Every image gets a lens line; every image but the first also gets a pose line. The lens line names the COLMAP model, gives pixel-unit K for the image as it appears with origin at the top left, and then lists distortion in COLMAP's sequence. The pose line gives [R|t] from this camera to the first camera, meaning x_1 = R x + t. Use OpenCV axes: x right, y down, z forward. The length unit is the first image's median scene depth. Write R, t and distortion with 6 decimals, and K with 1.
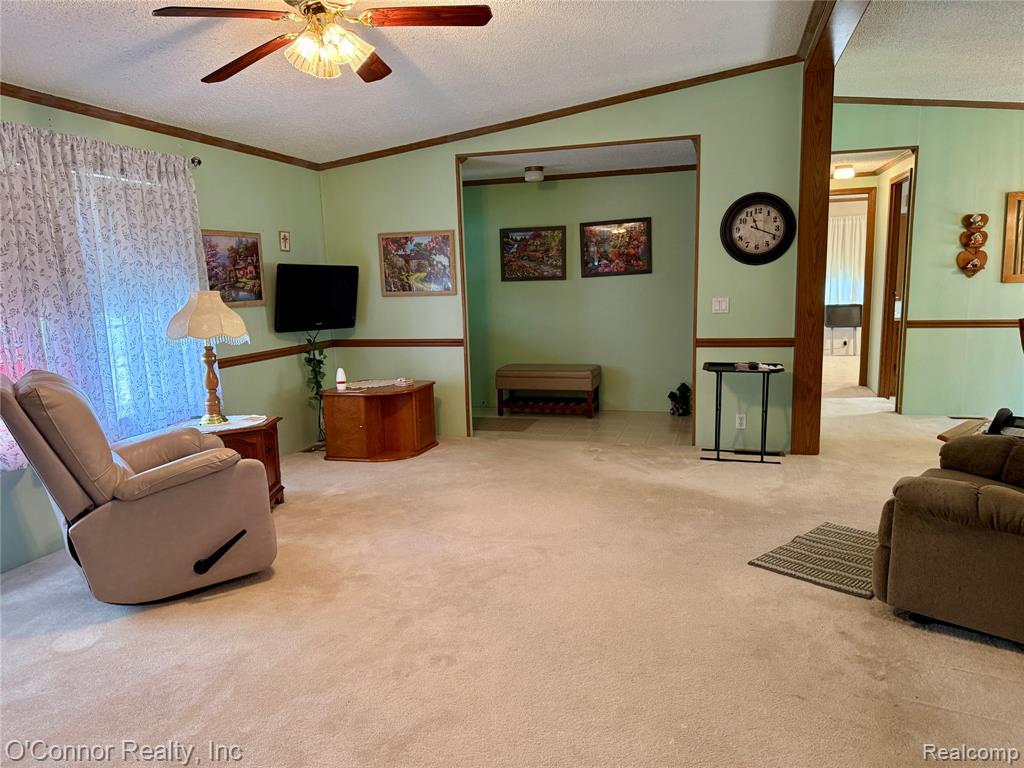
lens RADIAL K [[718.0, 0, 505.2], [0, 718.0, 386.4], [0, 0, 1]] dist [0.123045, -0.170508]
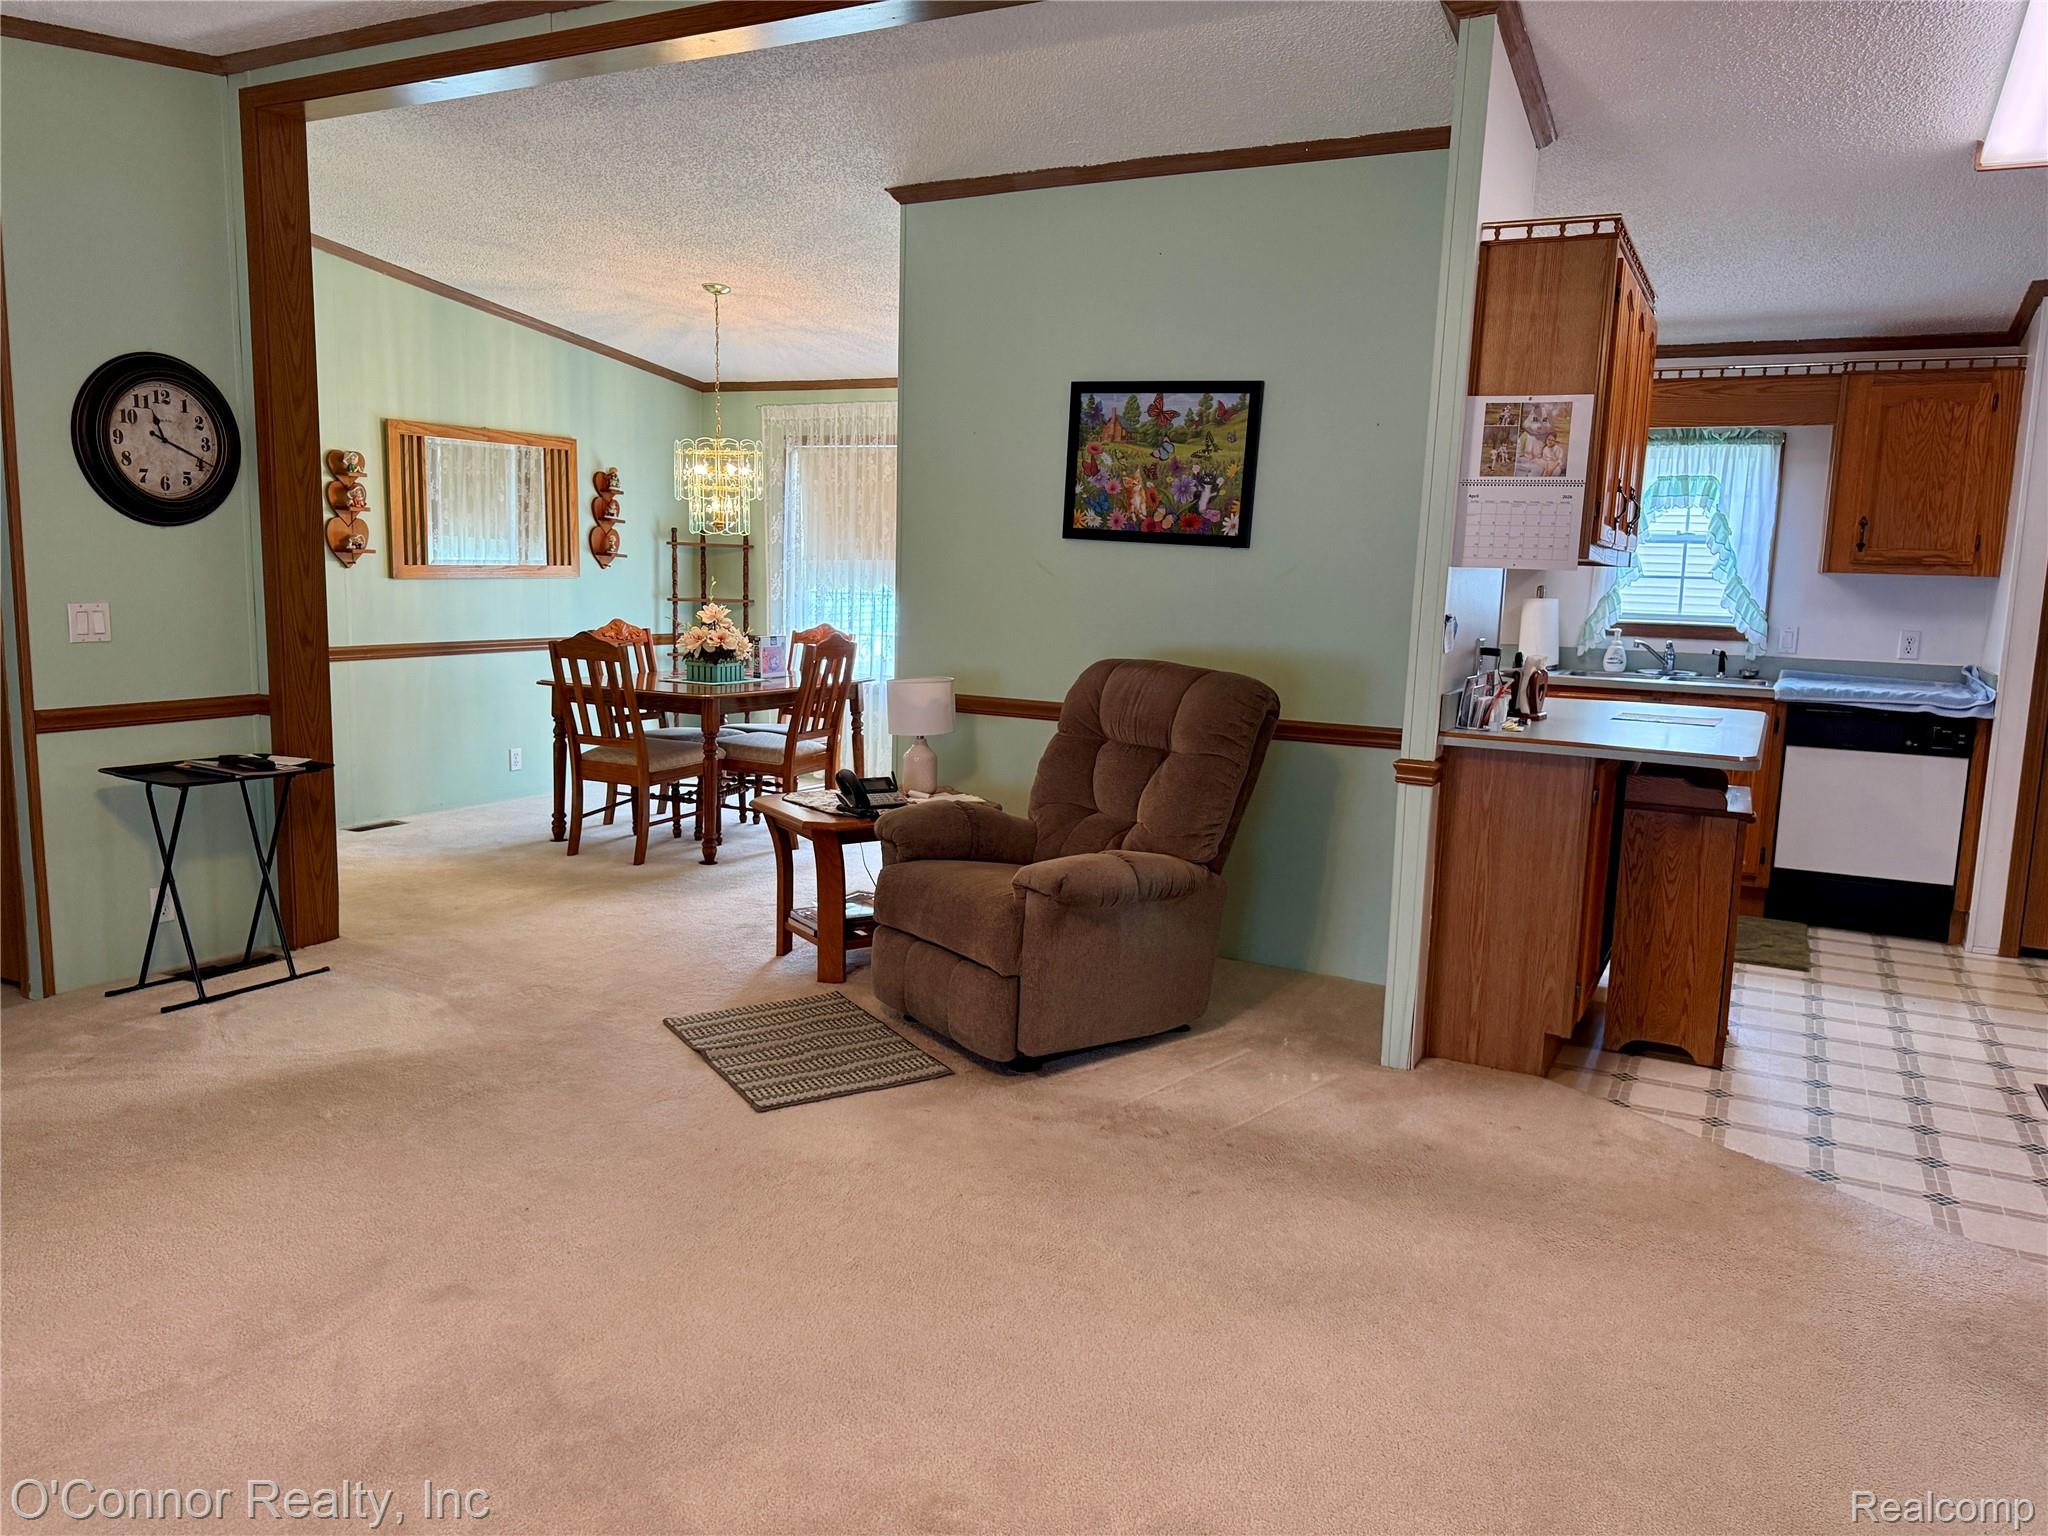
lens RADIAL K [[1436.0, 0, 1010.4], [0, 1436.0, 772.9], [0, 0, 1]] dist [0.123045, -0.170508]
pose [[0.190784, -0.111526, 0.975276, -0.410448], [0.113329, 0.989384, 0.090970, -0.049439], [-0.975068, 0.093171, 0.201398, 0.380671]]
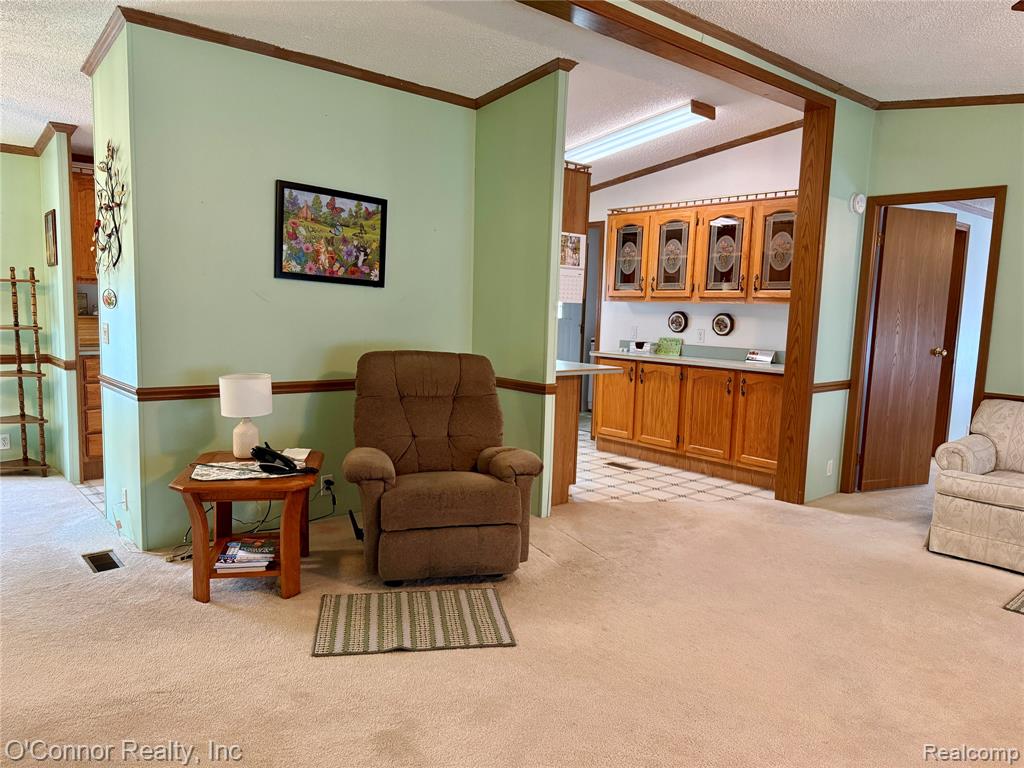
lens RADIAL K [[718.0, 0, 505.2], [0, 718.0, 386.4], [0, 0, 1]] dist [0.123045, -0.170508]
pose [[-0.847556, -0.059973, 0.527307, -0.056863], [0.069608, 0.972448, 0.222484, -0.156354], [-0.526121, 0.225272, -0.820030, 1.057557]]
